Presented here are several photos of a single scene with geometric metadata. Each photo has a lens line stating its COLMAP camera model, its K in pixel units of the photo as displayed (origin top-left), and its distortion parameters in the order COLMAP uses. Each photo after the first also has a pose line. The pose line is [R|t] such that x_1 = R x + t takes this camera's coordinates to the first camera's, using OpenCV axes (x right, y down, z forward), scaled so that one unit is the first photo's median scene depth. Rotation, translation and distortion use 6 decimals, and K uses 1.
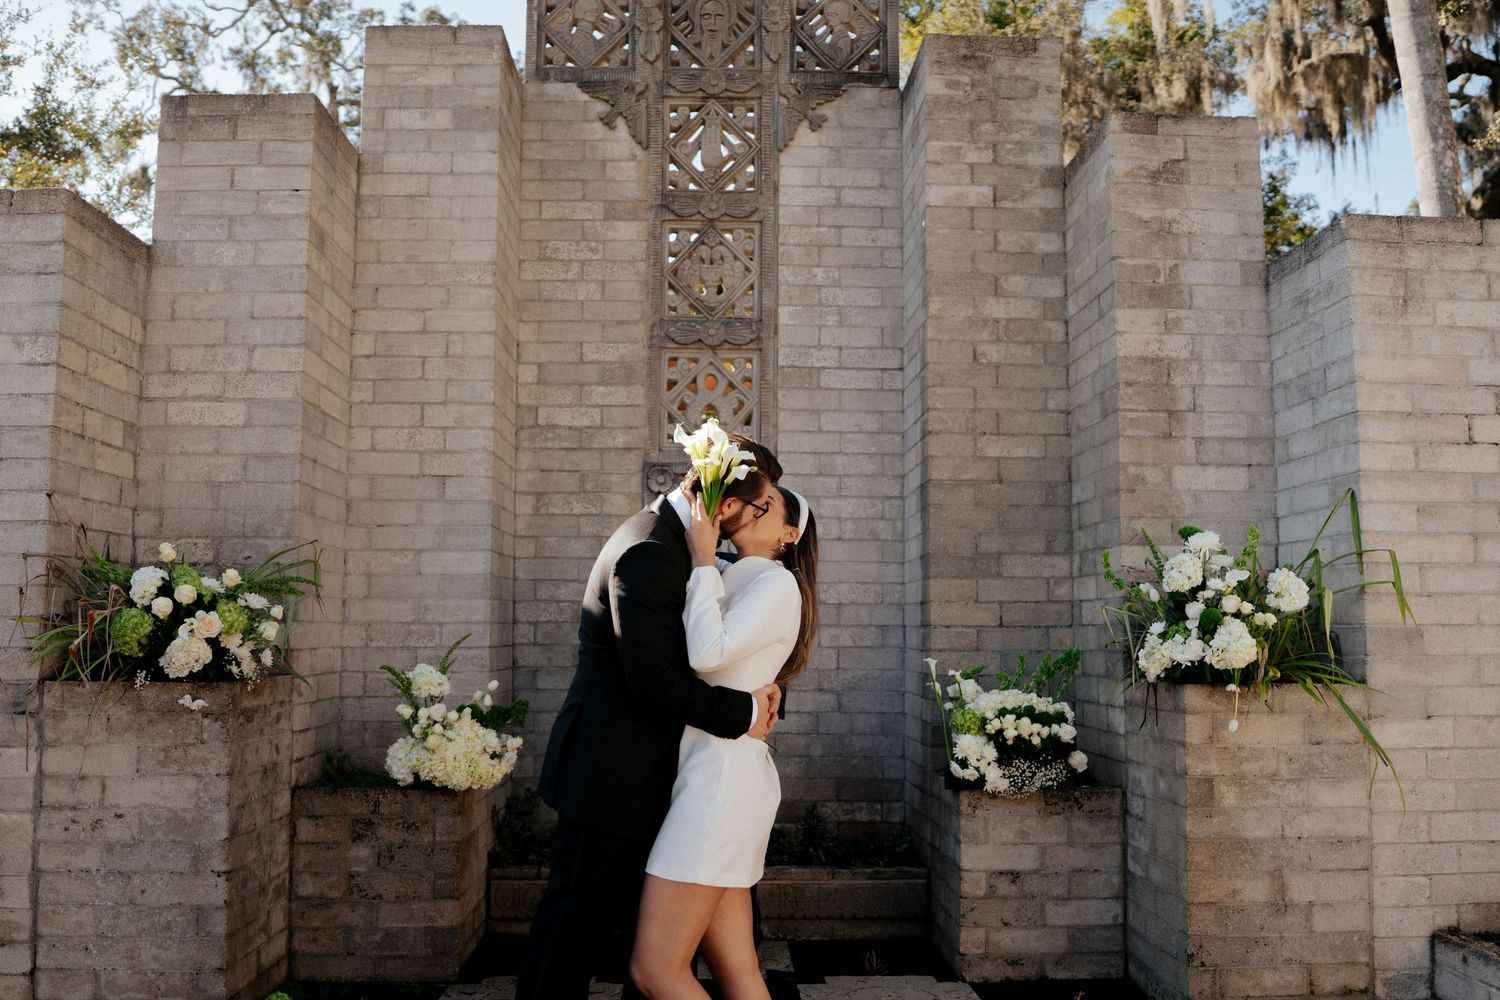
lens RADIAL K [[1240.4, 0, 745.3], [0, 1240.4, 501.1], [0, 0, 1]] dist [-0.059589, -0.017322]
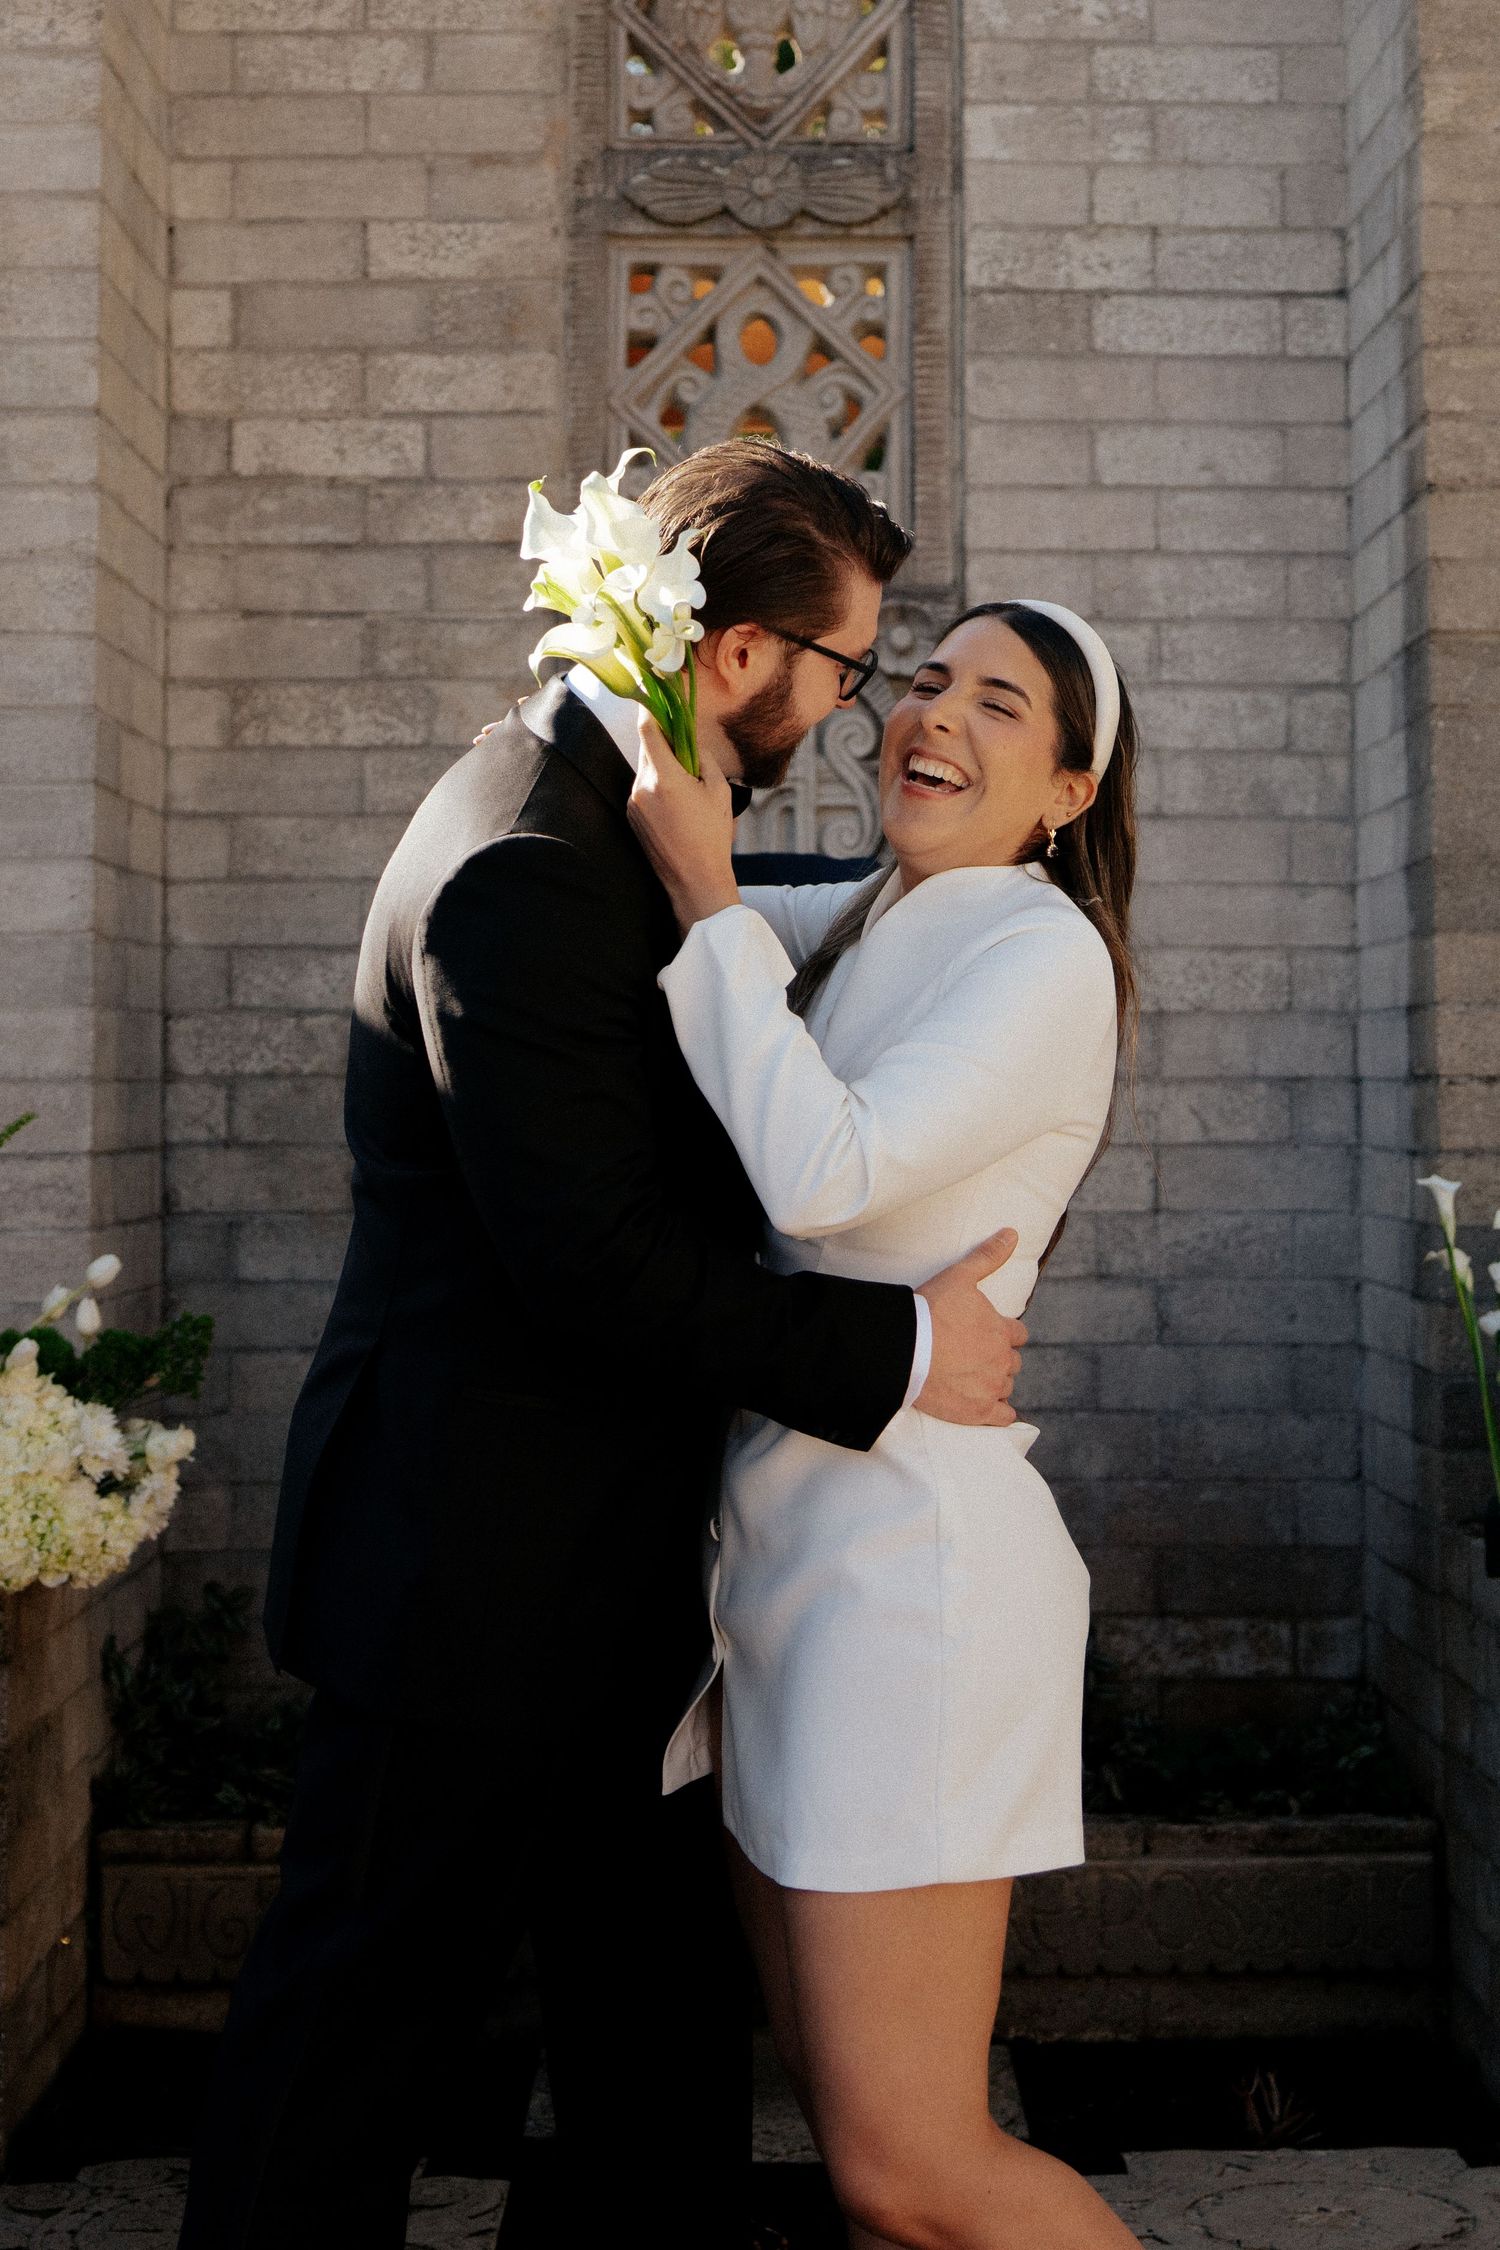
lens RADIAL K [[1864.5, 0, 792.3], [0, 1864.5, 853.3], [0, 0, 1]] dist [-0.007799, -0.001676]
pose [[0.999718, -0.007829, -0.022397, -0.009700], [0.009030, 0.998500, 0.054003, 0.013682], [0.021941, -0.054190, 0.998290, 0.519296]]
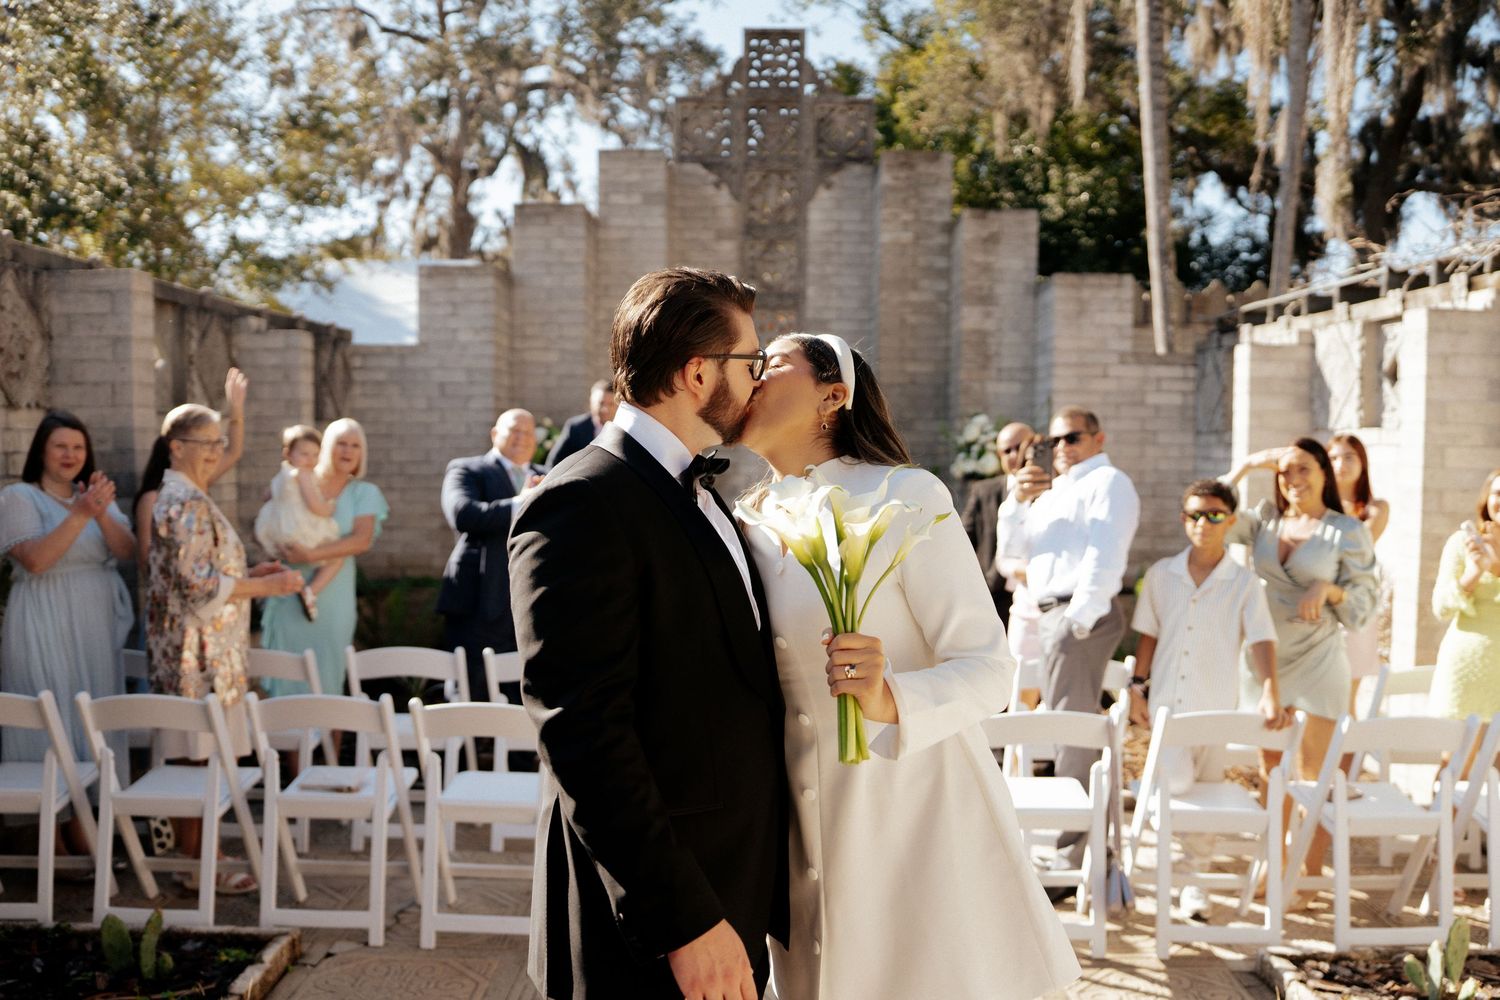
lens RADIAL K [[1240.4, 0, 745.3], [0, 1240.4, 501.1], [0, 0, 1]] dist [-0.059589, -0.017322]
pose [[0.998867, 0.009308, -0.046665, 0.025228], [-0.002708, 0.990213, 0.139541, -0.100355], [0.047507, -0.139257, 0.989116, -0.976979]]
